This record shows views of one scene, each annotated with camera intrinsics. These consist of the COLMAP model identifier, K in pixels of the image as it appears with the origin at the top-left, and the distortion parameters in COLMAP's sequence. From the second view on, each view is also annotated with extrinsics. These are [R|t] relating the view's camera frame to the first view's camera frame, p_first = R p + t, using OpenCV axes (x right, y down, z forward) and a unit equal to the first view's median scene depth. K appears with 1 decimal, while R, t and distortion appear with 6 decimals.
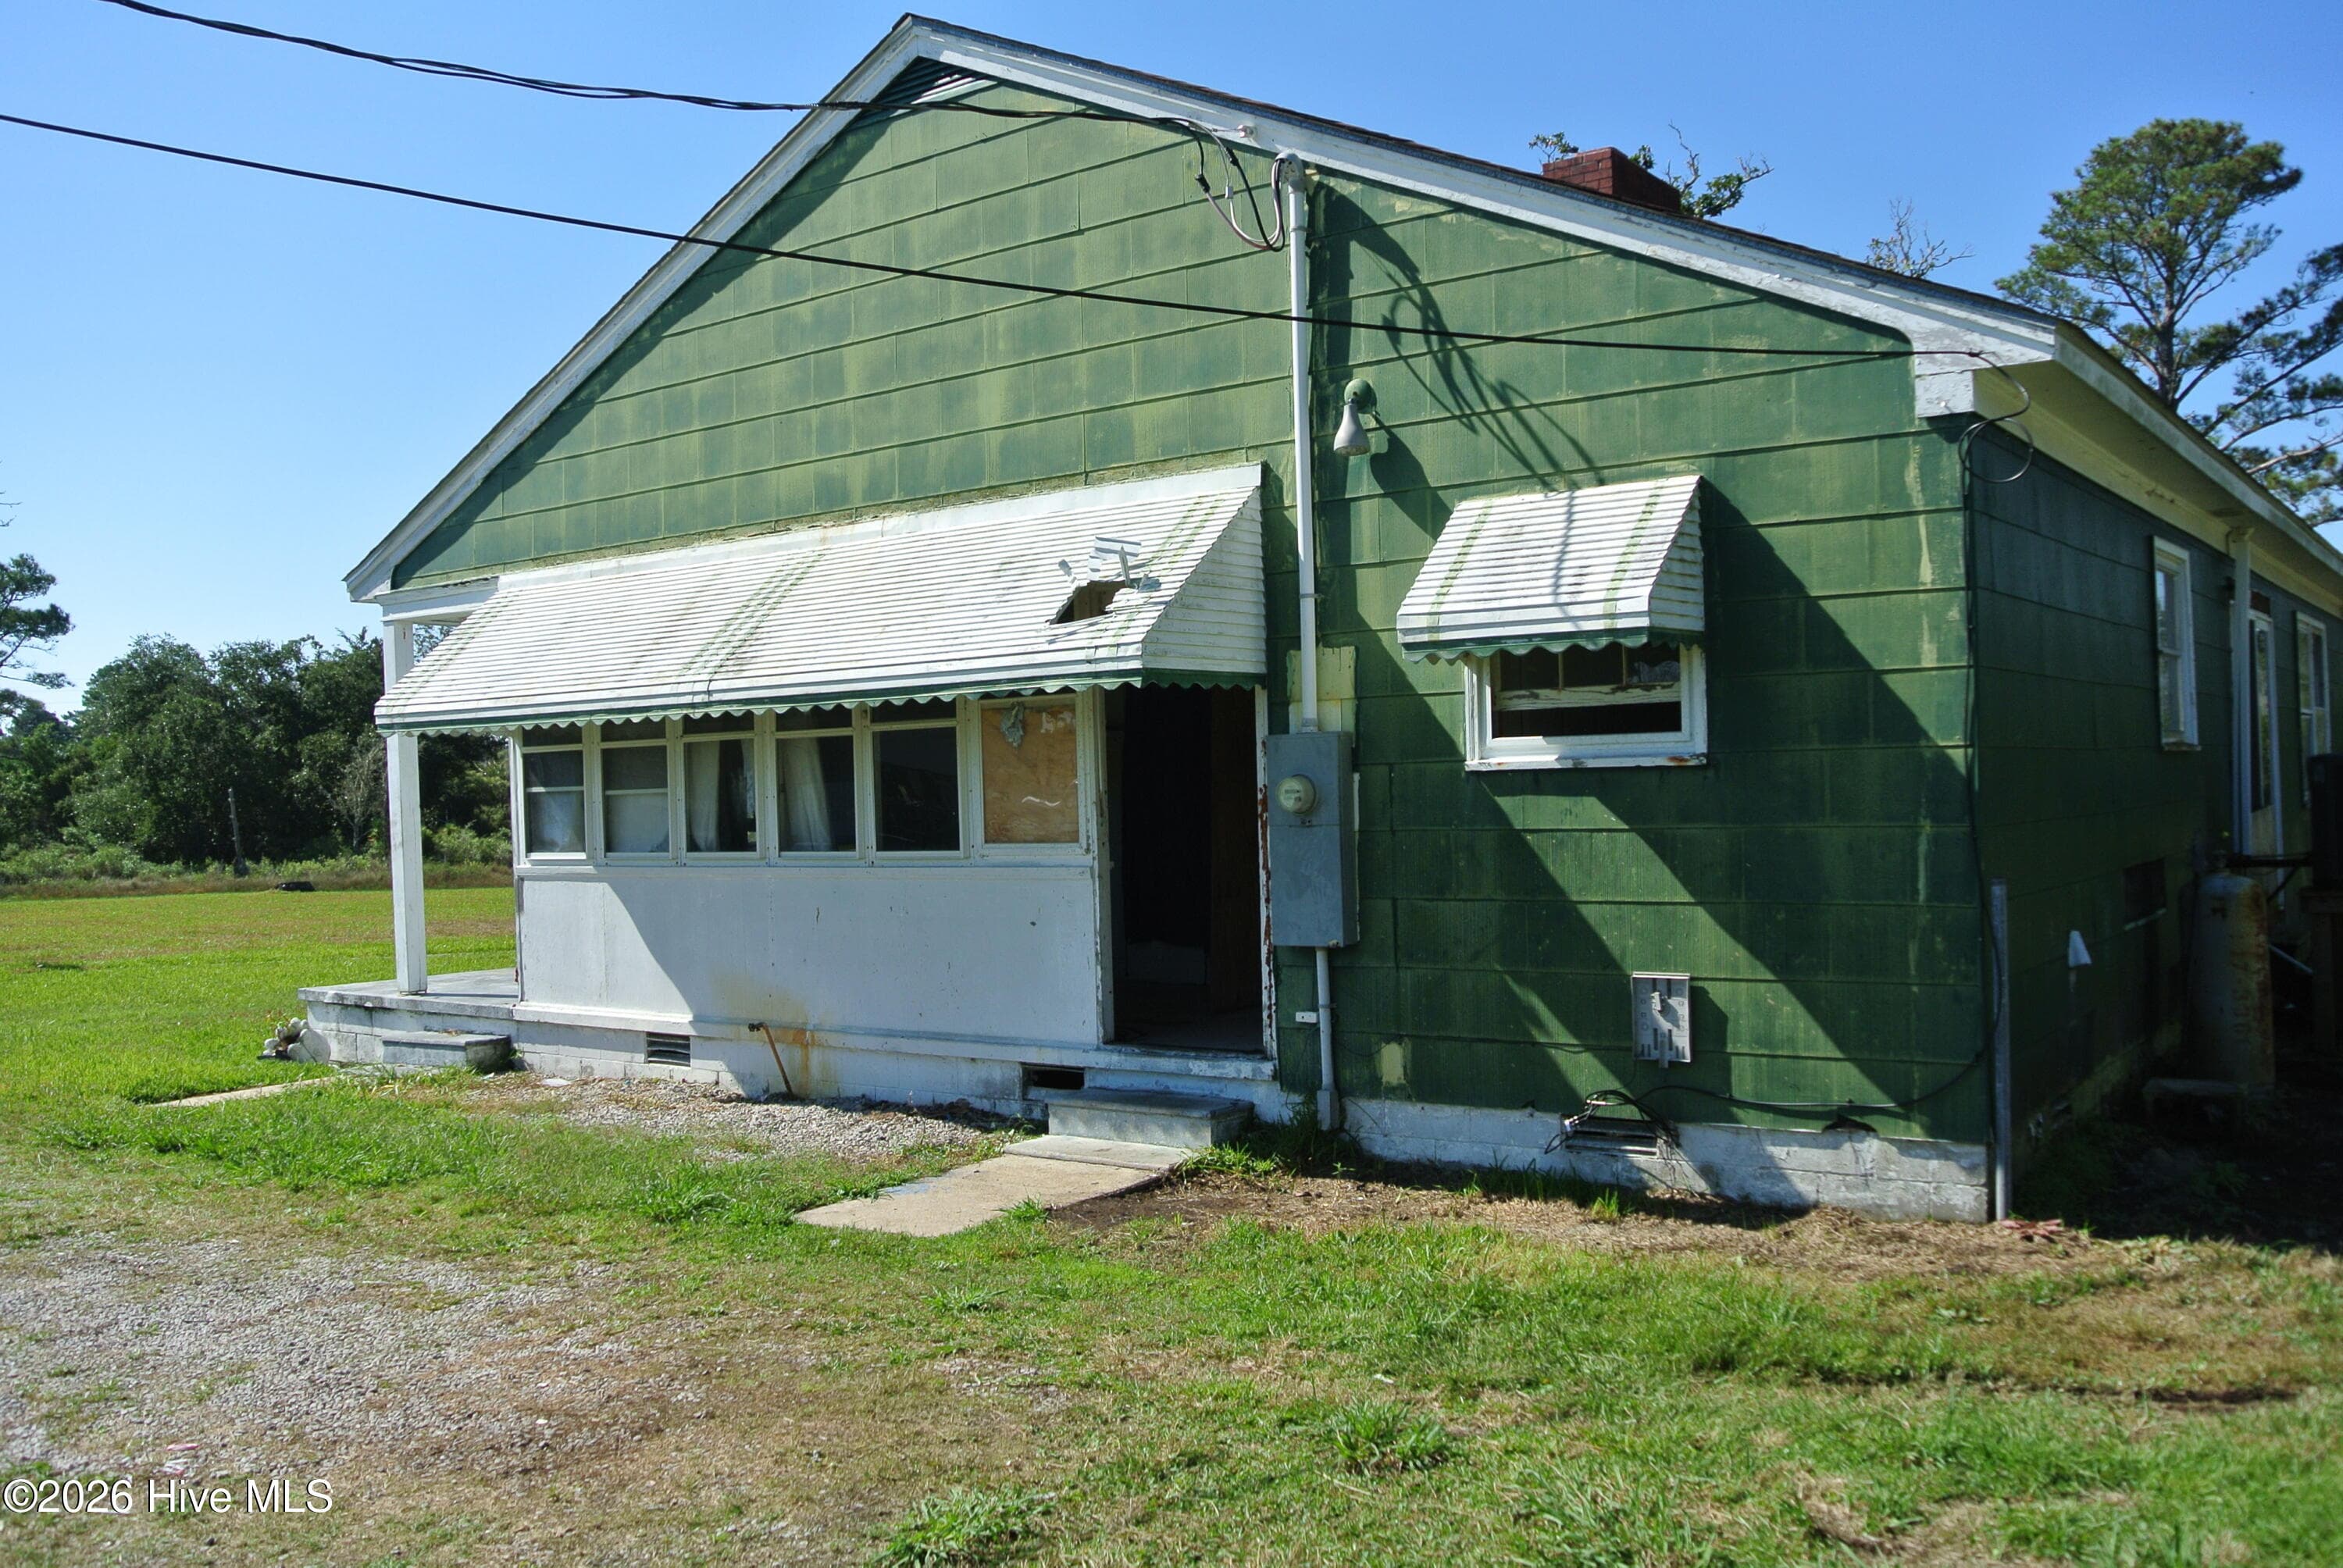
lens RADIAL K [[2009.6, 0, 1158.8], [0, 2009.6, 793.4], [0, 0, 1]] dist [-0.083007, 0.033087]
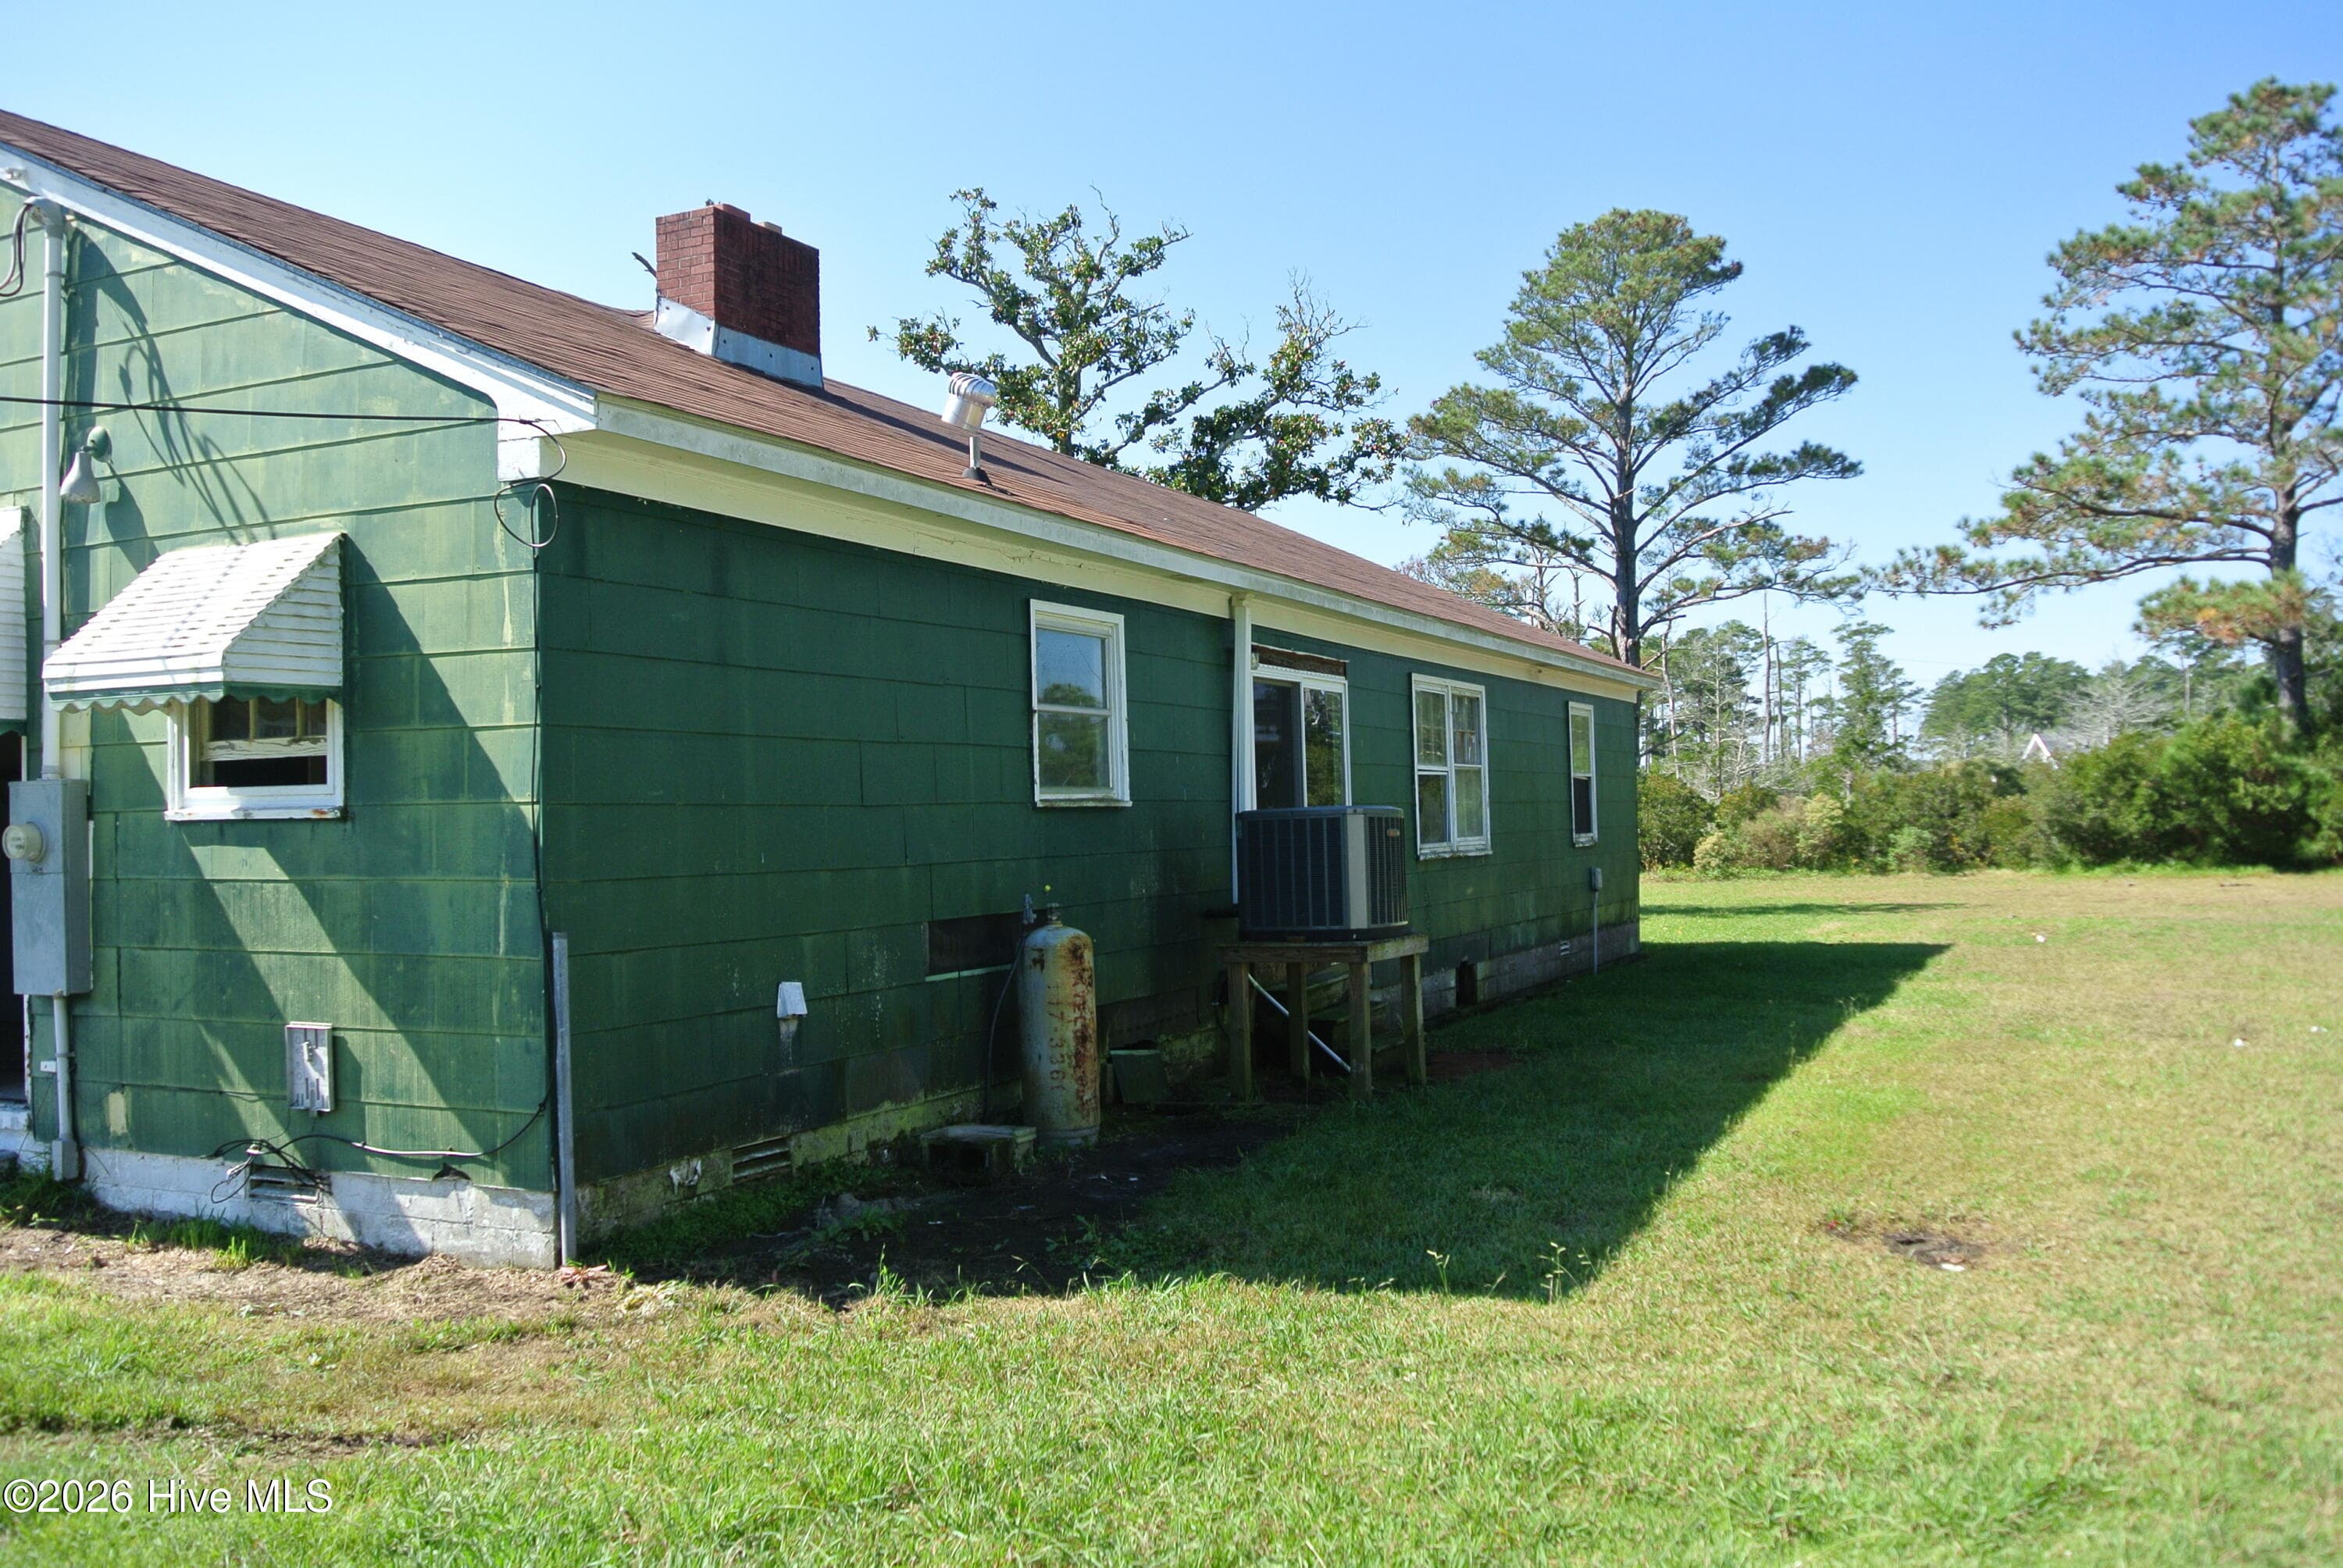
lens RADIAL K [[2009.6, 0, 1180.1], [0, 2009.6, 791.8], [0, 0, 1]] dist [-0.083007, 0.033087]
pose [[0.981650, 0.012771, 0.190261, 0.452977], [-0.008838, 0.999730, -0.021504, -0.008596], [-0.190484, 0.019428, 0.981498, -0.061882]]
